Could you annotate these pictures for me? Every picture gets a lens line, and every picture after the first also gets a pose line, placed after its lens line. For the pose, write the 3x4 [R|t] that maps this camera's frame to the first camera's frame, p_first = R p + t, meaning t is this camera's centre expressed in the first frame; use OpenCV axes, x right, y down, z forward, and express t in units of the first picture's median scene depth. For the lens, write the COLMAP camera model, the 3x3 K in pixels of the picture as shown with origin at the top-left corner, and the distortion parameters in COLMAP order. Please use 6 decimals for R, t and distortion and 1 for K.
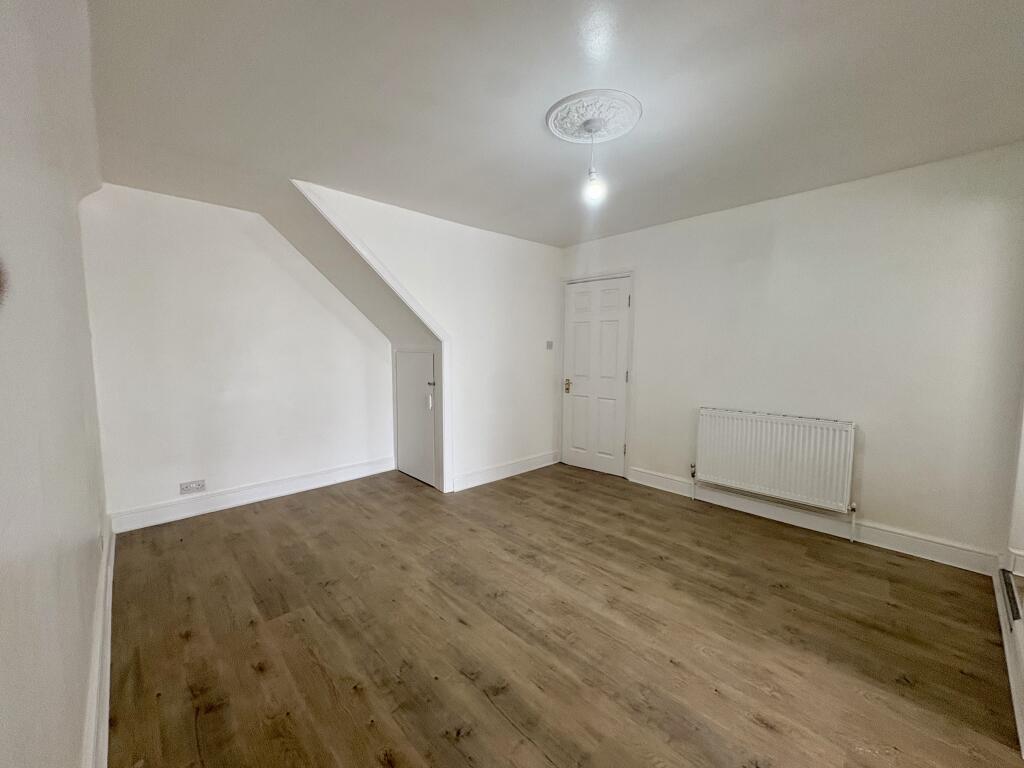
lens RADIAL K [[415.0, 0, 512.0], [0, 415.0, 384.0], [0, 0, 1]] dist [0.001051, 0.000134]
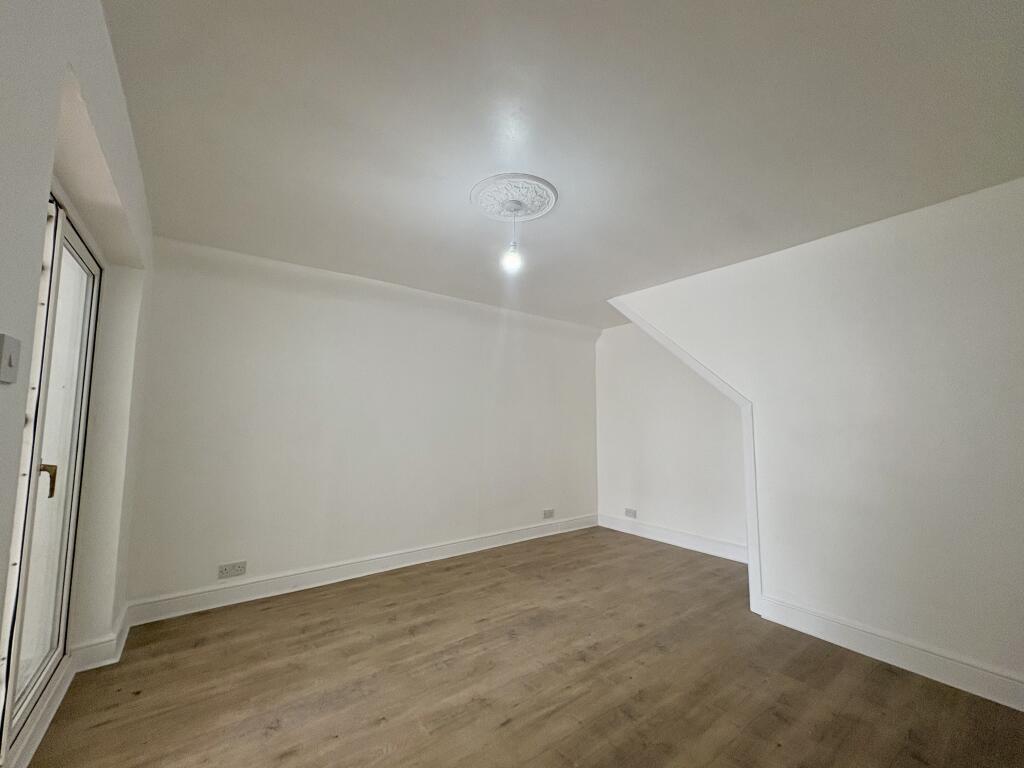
lens RADIAL K [[415.0, 0, 512.0], [0, 415.0, 384.0], [0, 0, 1]] dist [0.001051, 0.000134]
pose [[-0.128991, -0.091068, -0.987455, 0.944087], [-0.089800, 0.992756, -0.079826, -0.060234], [0.987571, 0.078376, -0.136235, 0.919548]]
